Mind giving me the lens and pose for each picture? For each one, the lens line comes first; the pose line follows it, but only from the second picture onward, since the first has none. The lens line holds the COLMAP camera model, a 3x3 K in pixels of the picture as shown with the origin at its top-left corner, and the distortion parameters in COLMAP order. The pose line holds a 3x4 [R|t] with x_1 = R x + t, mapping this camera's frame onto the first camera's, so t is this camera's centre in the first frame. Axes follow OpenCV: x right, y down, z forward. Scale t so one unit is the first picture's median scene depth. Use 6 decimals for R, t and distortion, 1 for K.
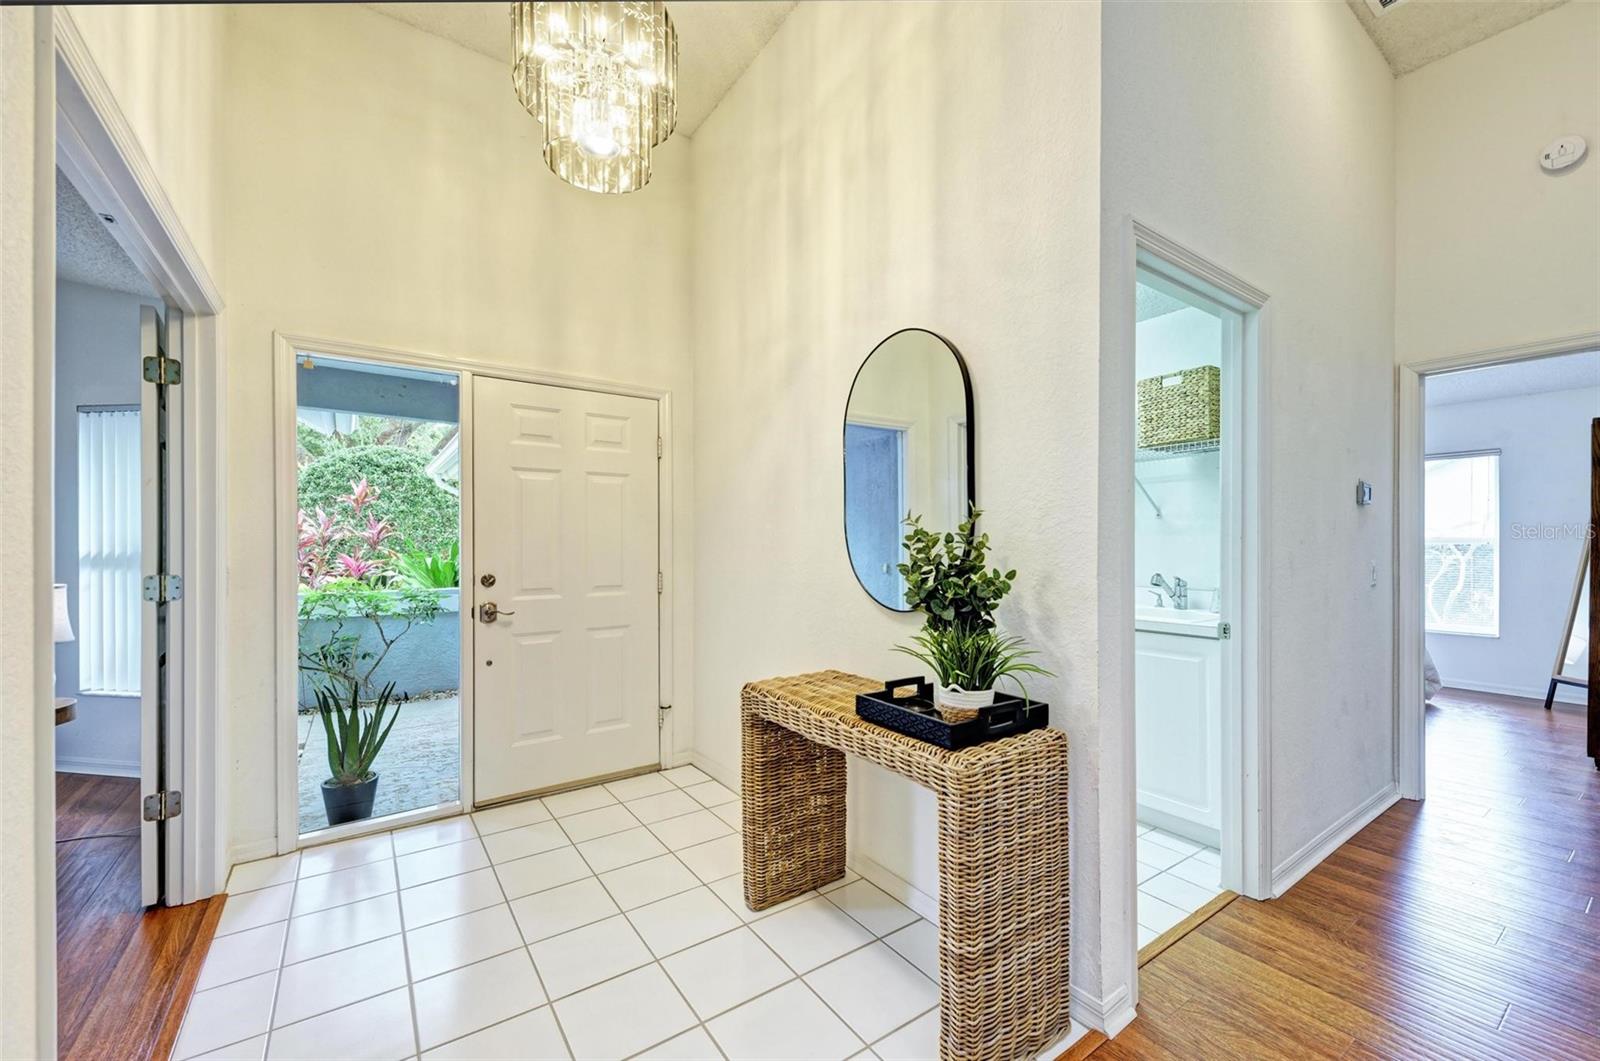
lens RADIAL K [[642.6, 0, 801.3], [0, 642.6, 537.7], [0, 0, 1]] dist [0.001595, -0.001500]
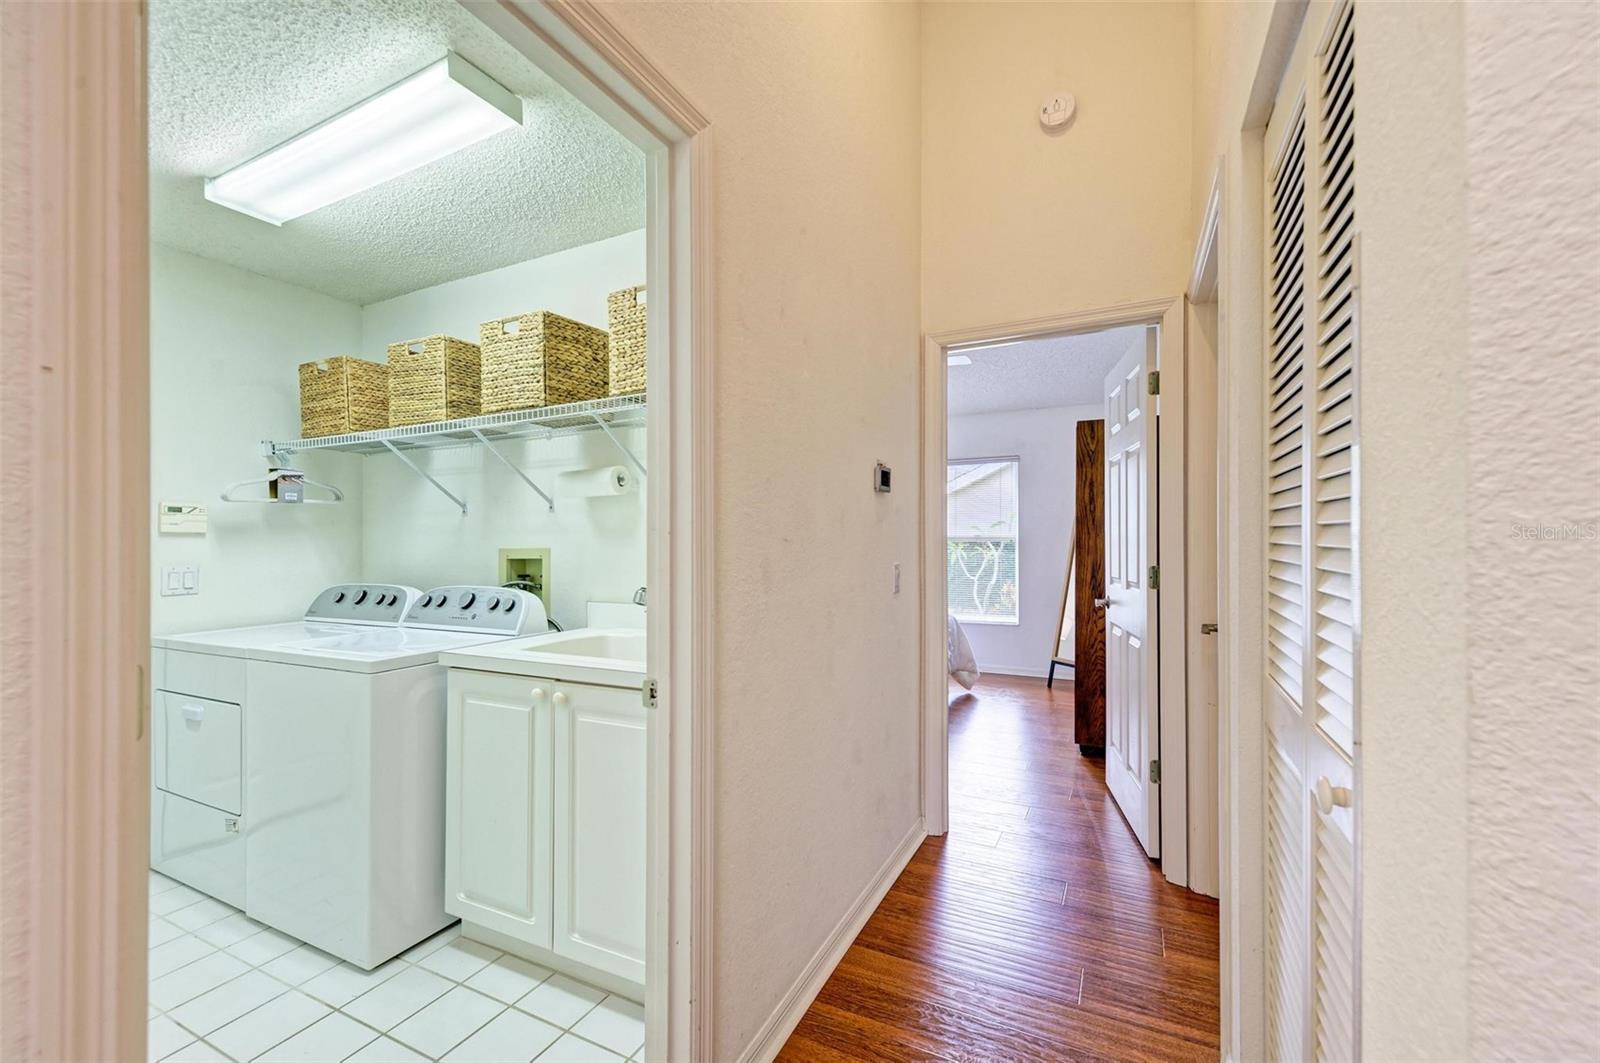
lens RADIAL K [[650.7, 0, 806.0], [0, 650.7, 540.5], [0, 0, 1]] dist [0.013806, -0.001136]
pose [[0.877904, -0.004558, 0.478815, 0.367003], [0.003769, 0.999989, 0.002609, 0.005986], [-0.478822, -0.000486, 0.877912, 0.304433]]
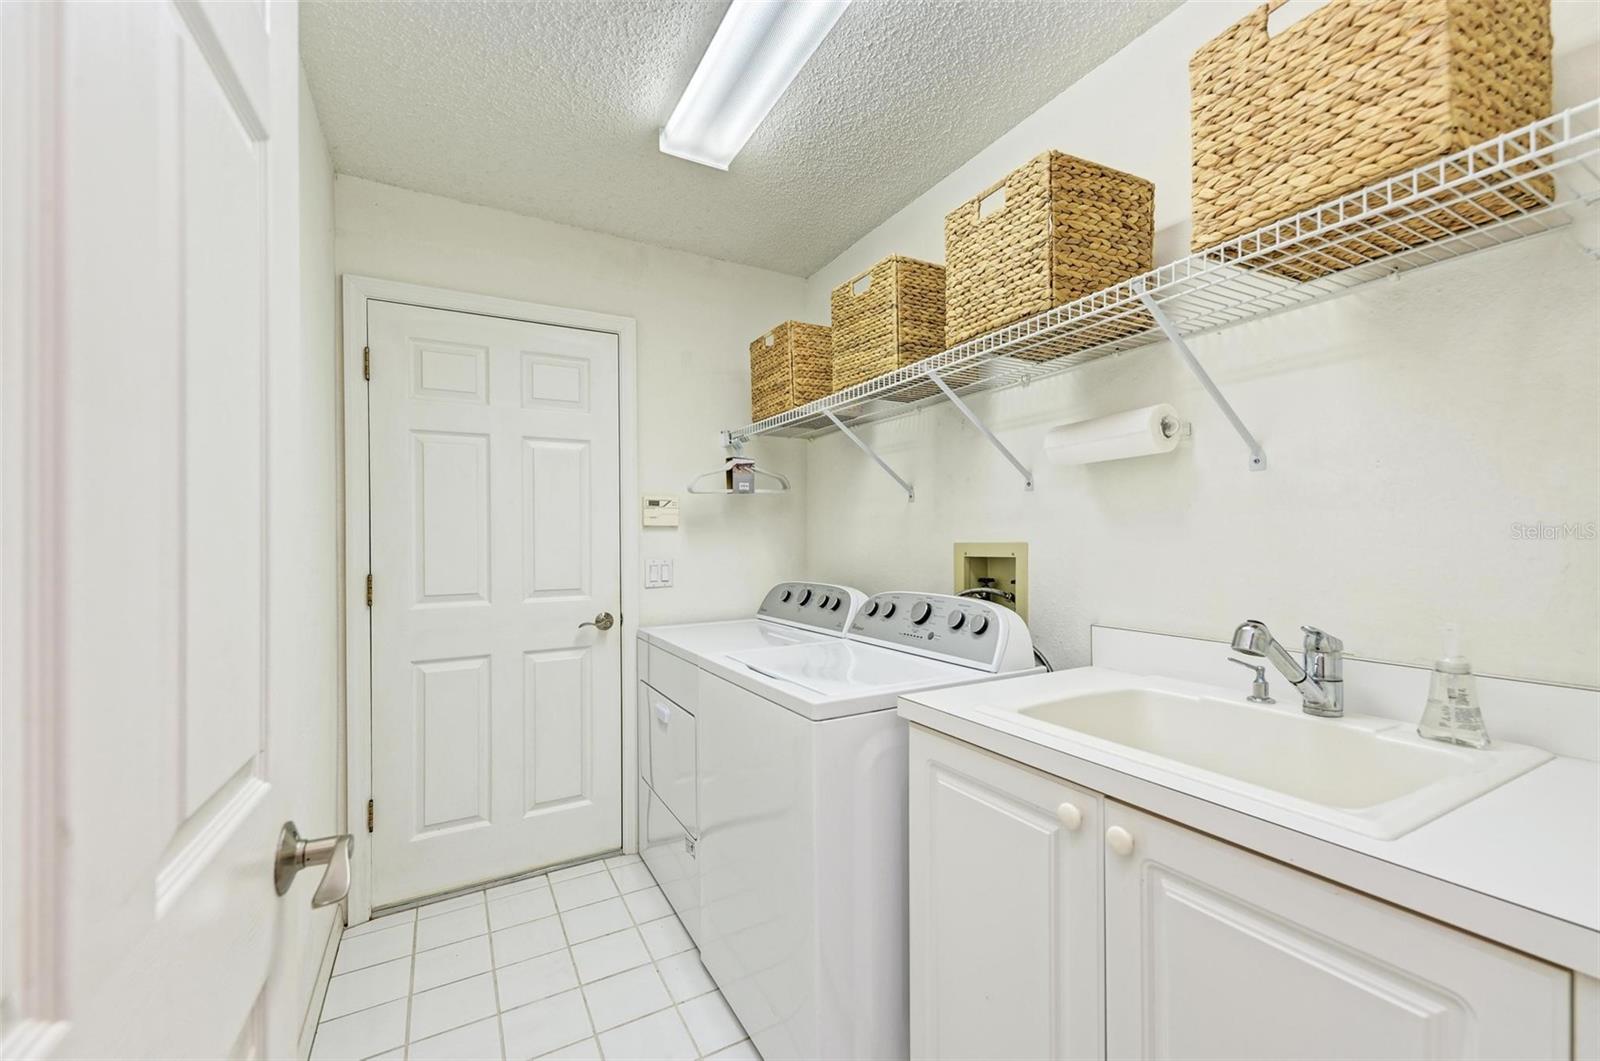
lens RADIAL K [[650.7, 0, 809.6], [0, 650.7, 538.4], [0, 0, 1]] dist [0.013806, -0.001136]
pose [[0.995424, -0.008365, -0.095187, 0.340619], [0.009002, 0.999940, 0.006262, 0.007554], [0.095129, -0.007090, 0.995440, 0.608891]]
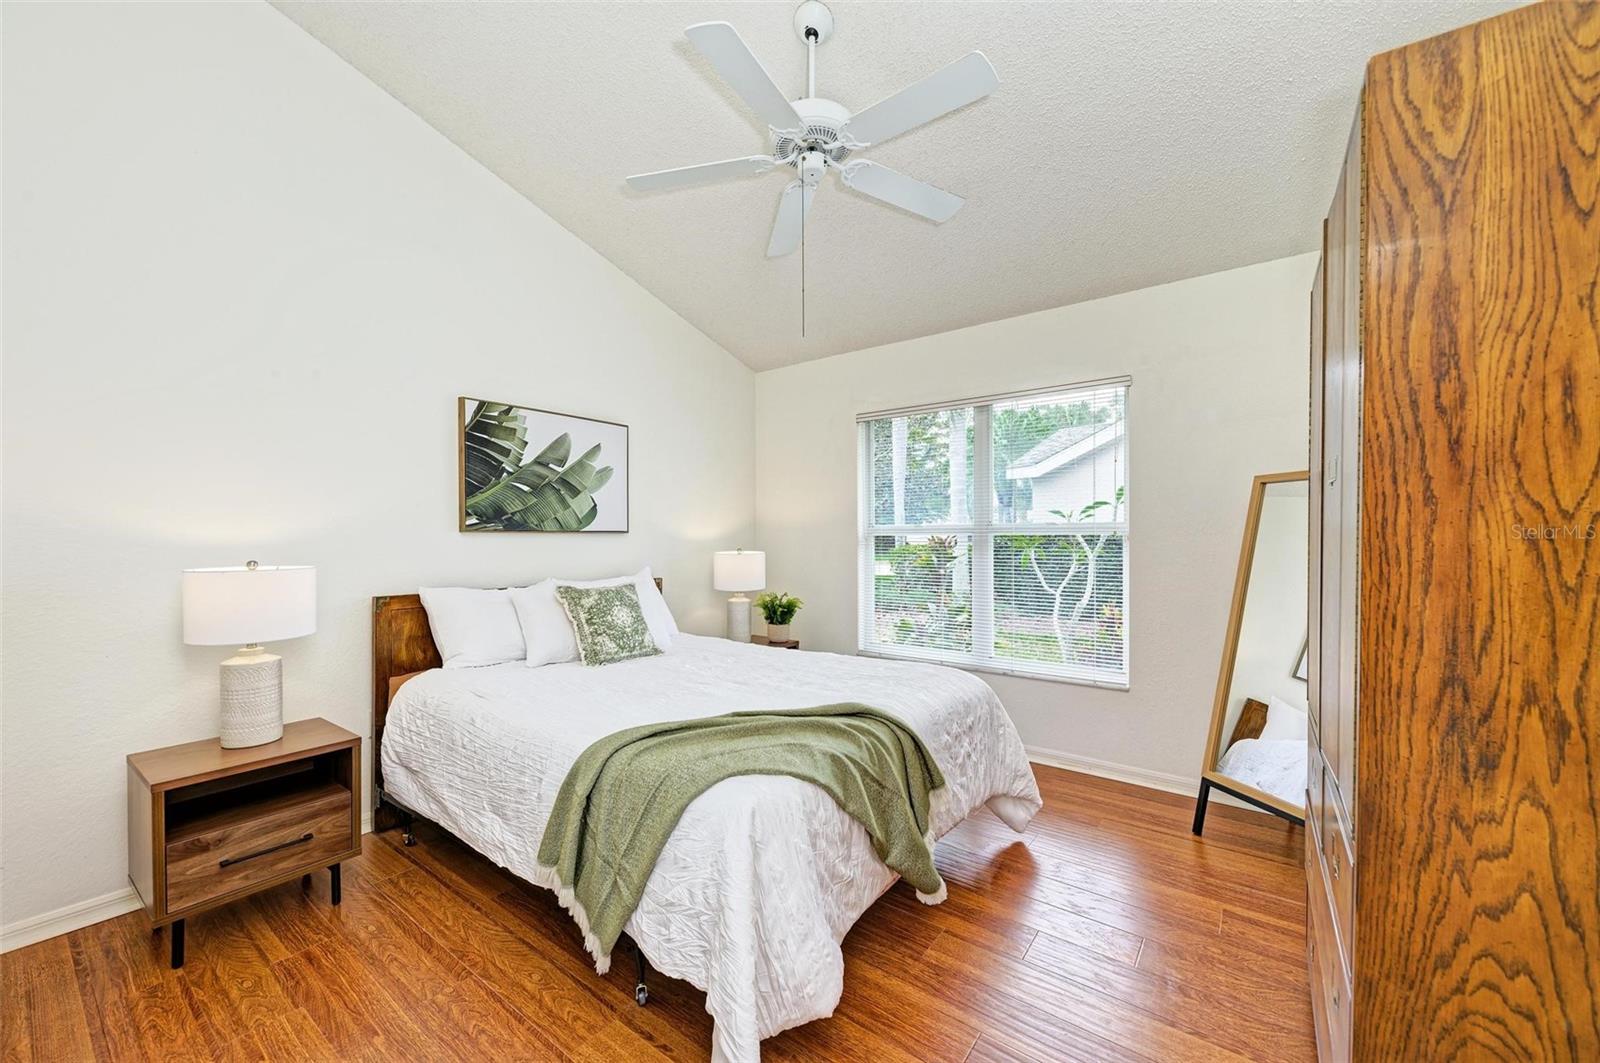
lens RADIAL K [[604.2, 0, 799.5], [0, 604.2, 544.2], [0, 0, 1]] dist [0.013220, -0.005732]
pose [[0.952045, -0.018294, 0.305410, 1.035845], [0.013482, 0.999750, 0.017857, 0.008602], [-0.305660, -0.012884, 0.952053, 0.926114]]
